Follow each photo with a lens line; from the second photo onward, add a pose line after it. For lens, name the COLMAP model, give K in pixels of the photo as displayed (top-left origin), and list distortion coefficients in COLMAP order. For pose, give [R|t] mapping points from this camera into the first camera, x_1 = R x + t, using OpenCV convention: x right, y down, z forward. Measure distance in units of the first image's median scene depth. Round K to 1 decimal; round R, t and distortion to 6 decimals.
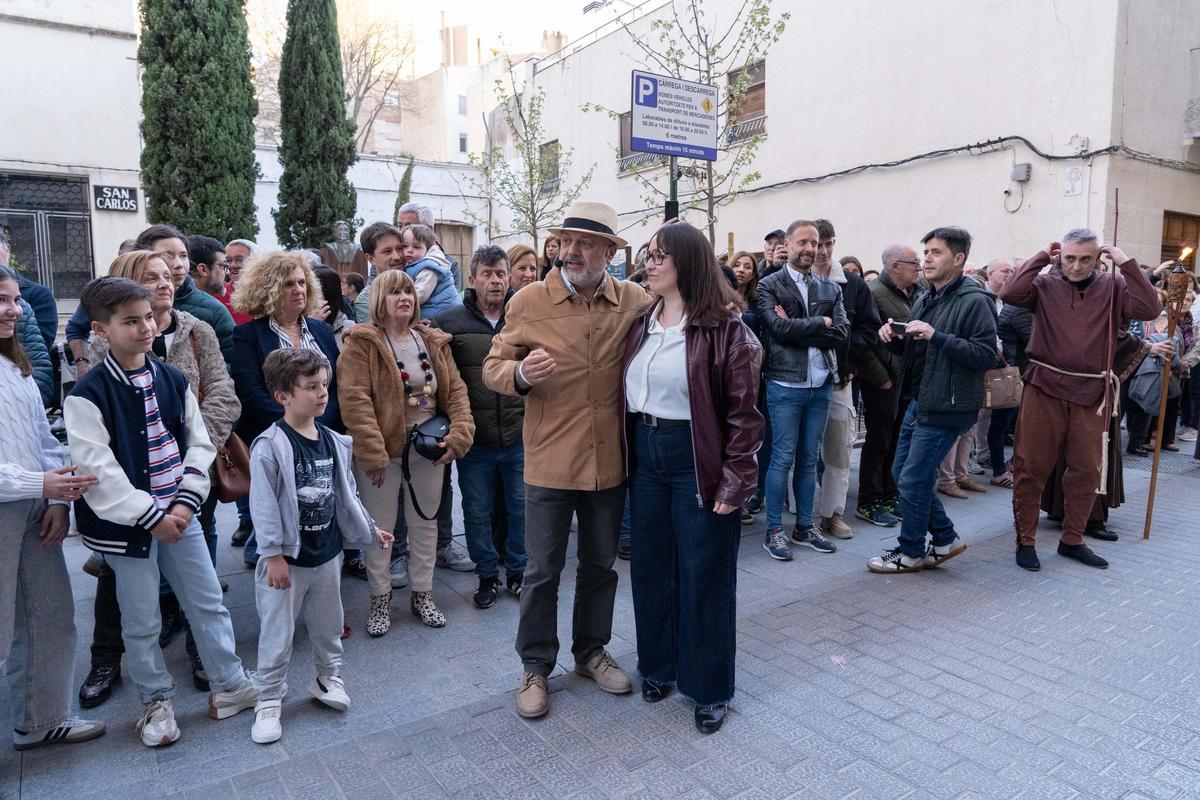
lens RADIAL K [[801.3, 0, 605.2], [0, 801.3, 399.0], [0, 0, 1]] dist [-0.011585, 0.001776]
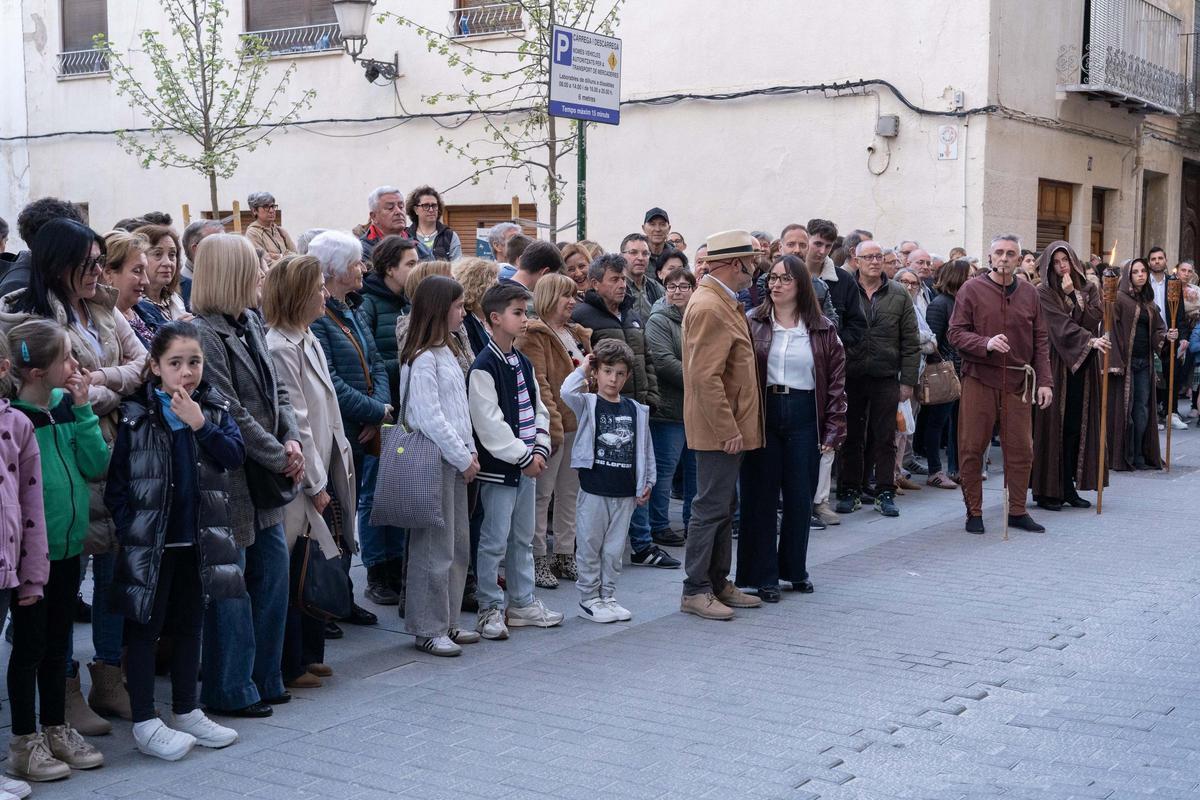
lens RADIAL K [[1714.6, 0, 600.0], [0, 1714.6, 400.0], [0, 0, 1]] dist [0.092696, 0.040082]
pose [[0.921996, -0.014015, 0.386945, -0.397718], [0.029174, 0.999018, -0.033331, 0.036847], [-0.386098, 0.042020, 0.921500, -0.445925]]
